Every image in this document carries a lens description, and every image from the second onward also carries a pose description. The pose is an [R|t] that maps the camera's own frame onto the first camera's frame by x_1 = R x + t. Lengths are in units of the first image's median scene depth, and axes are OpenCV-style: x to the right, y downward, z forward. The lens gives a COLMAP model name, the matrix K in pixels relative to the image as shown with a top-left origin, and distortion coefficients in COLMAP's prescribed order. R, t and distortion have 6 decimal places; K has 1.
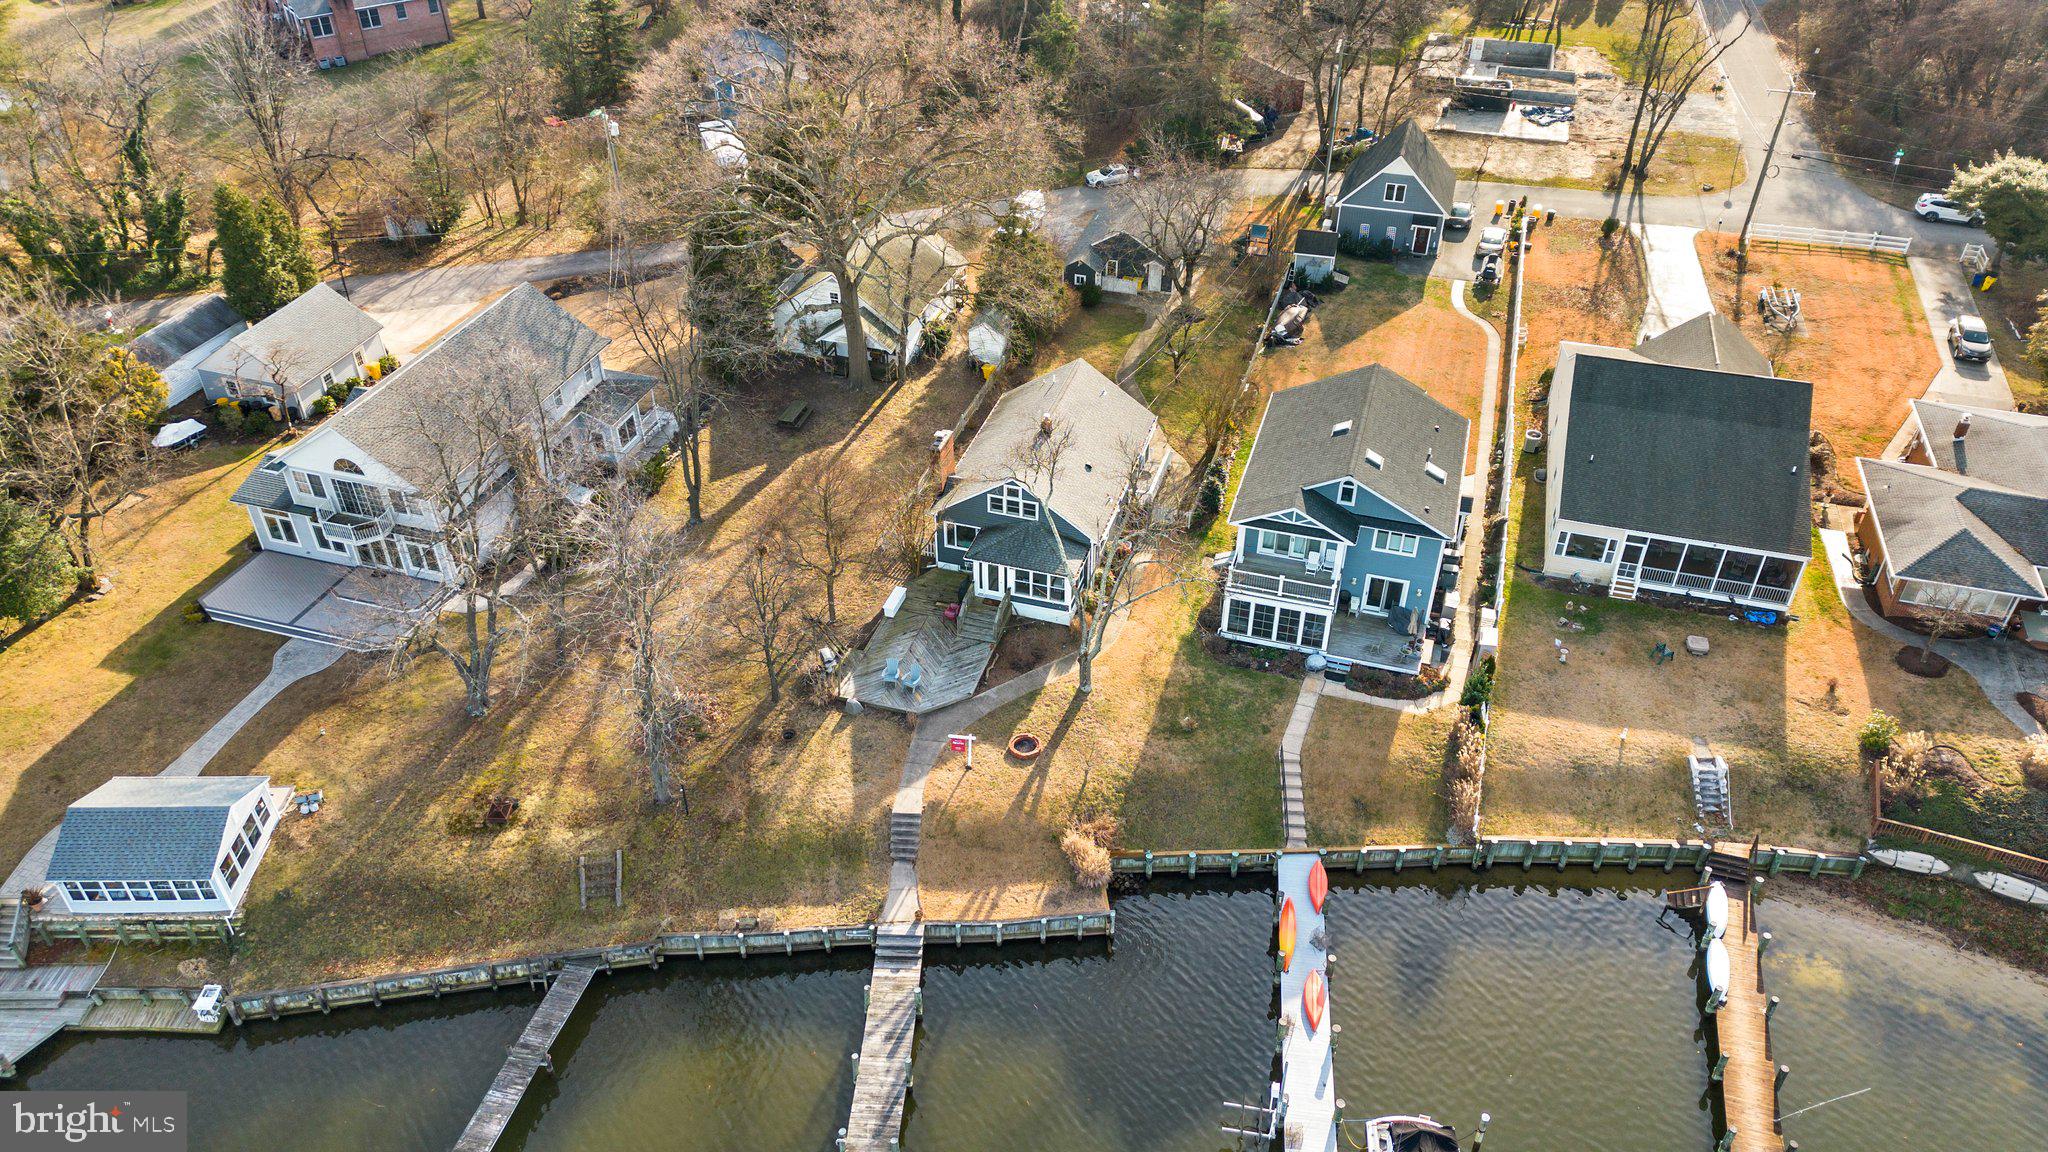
lens RADIAL K [[1439.2, 0, 1024.0], [0, 1439.2, 576.0], [0, 0, 1]] dist [0.063156, -0.058037]
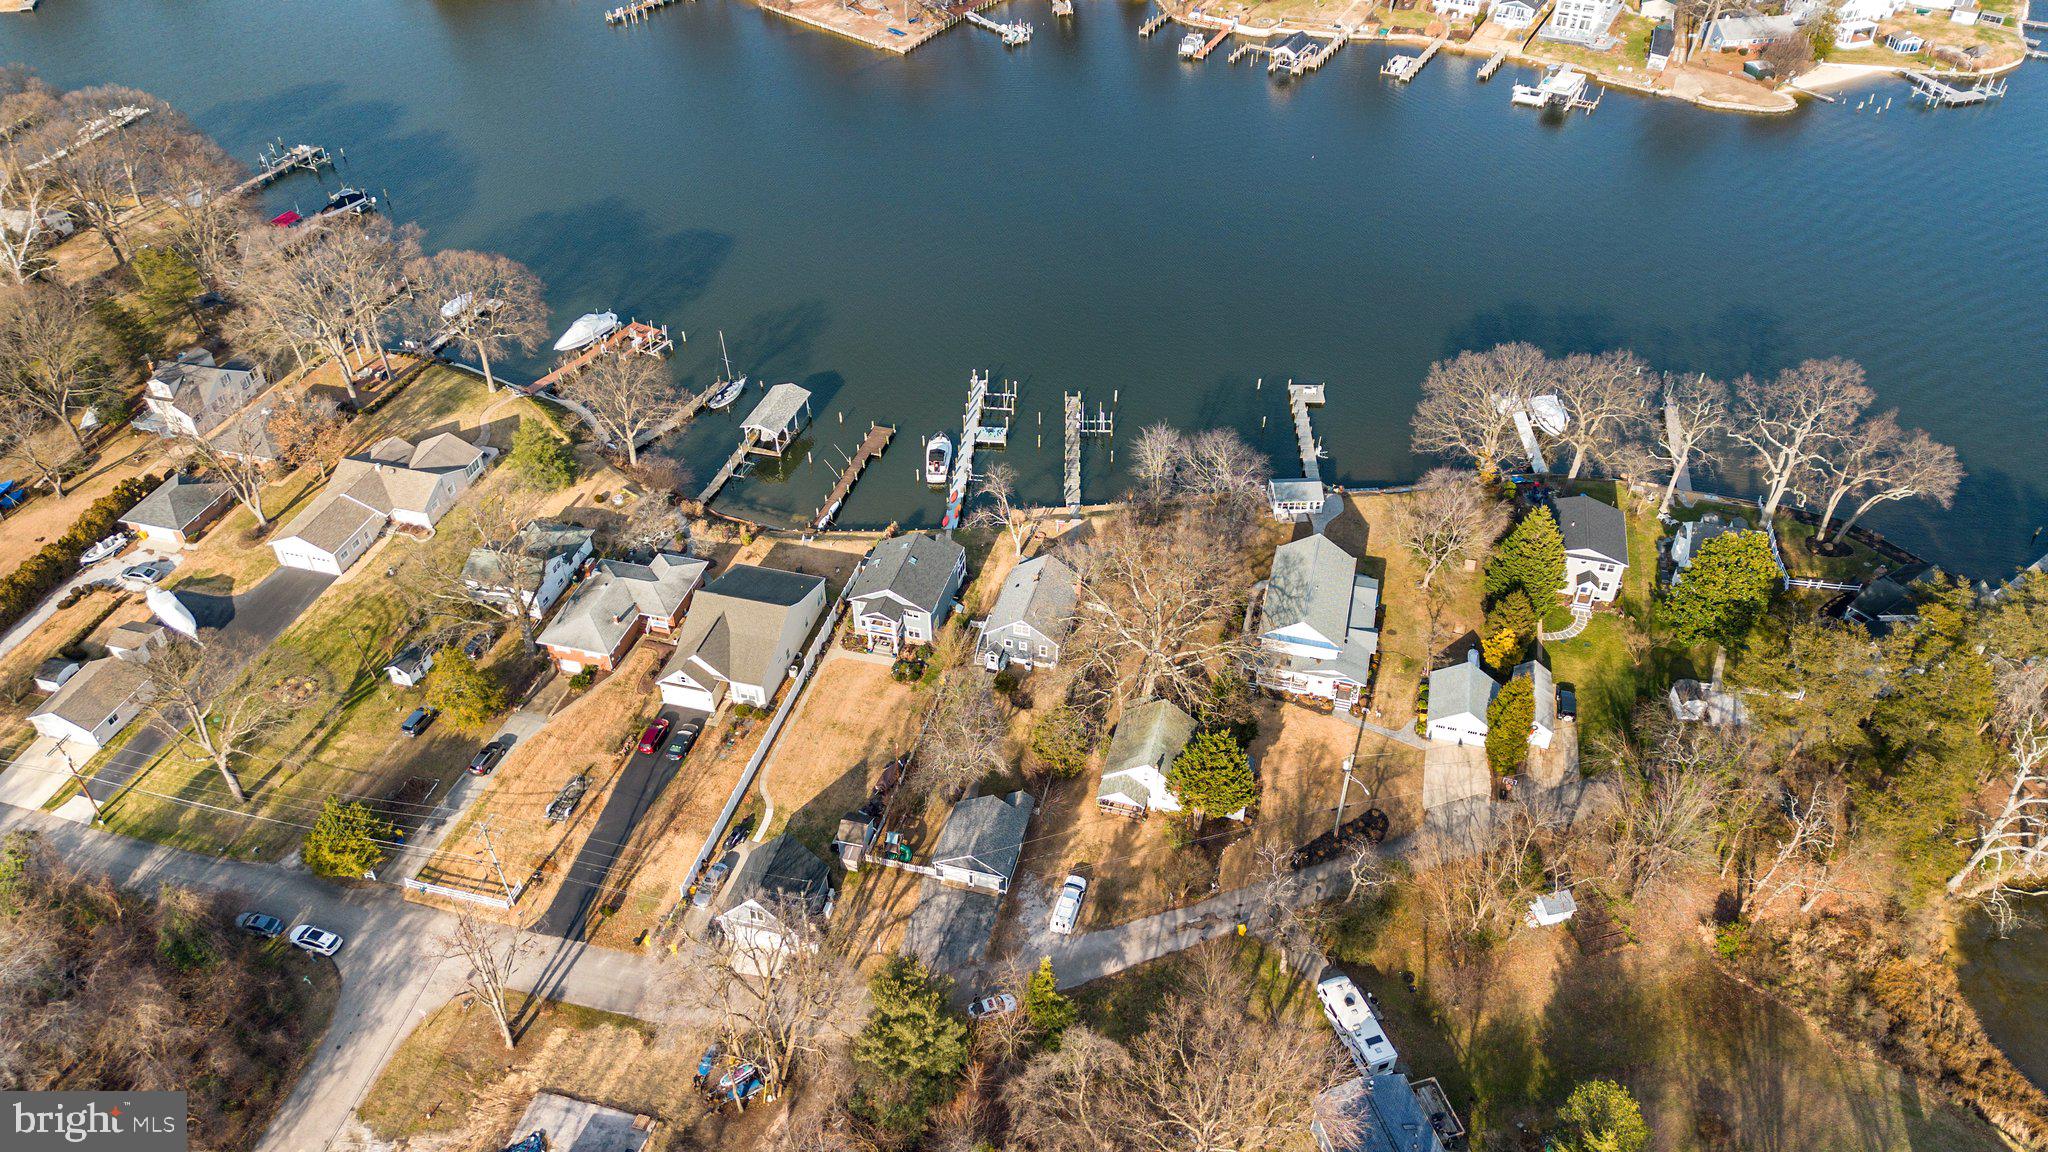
lens RADIAL K [[1439.2, 0, 1024.0], [0, 1439.2, 576.0], [0, 0, 1]] dist [0.063156, -0.058037]
pose [[-0.999411, 0.016706, -0.029983, 0.111625], [-0.025222, 0.235015, 0.971664, -2.497126], [0.023279, 0.971848, -0.234456, 1.637388]]
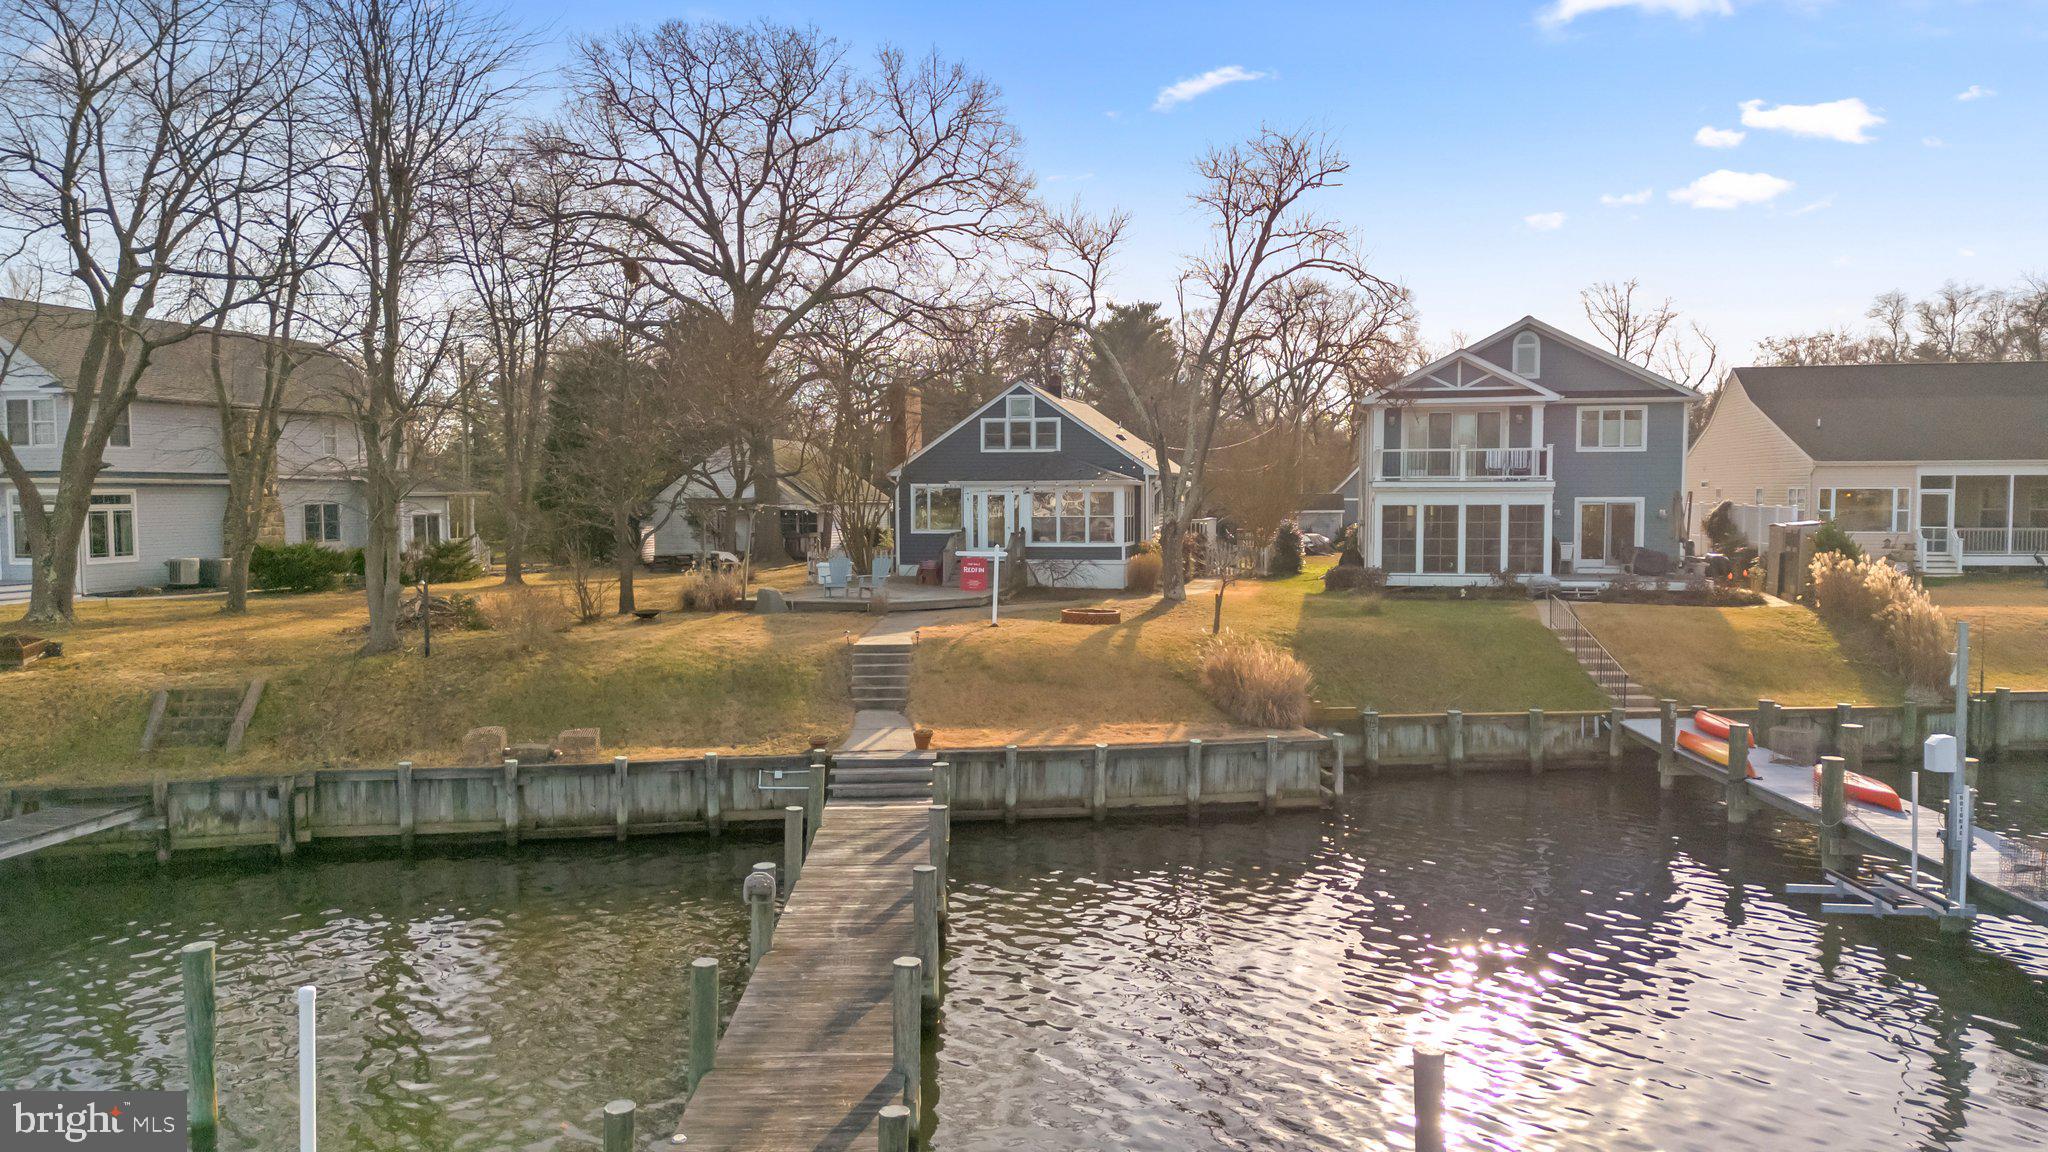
lens RADIAL K [[1439.2, 0, 1024.0], [0, 1439.2, 576.0], [0, 0, 1]] dist [0.063156, -0.058037]
pose [[0.995217, -0.008032, 0.097353, -0.072330], [0.060462, 0.833420, -0.549322, 0.375396], [-0.076724, 0.552581, 0.829920, 0.508720]]
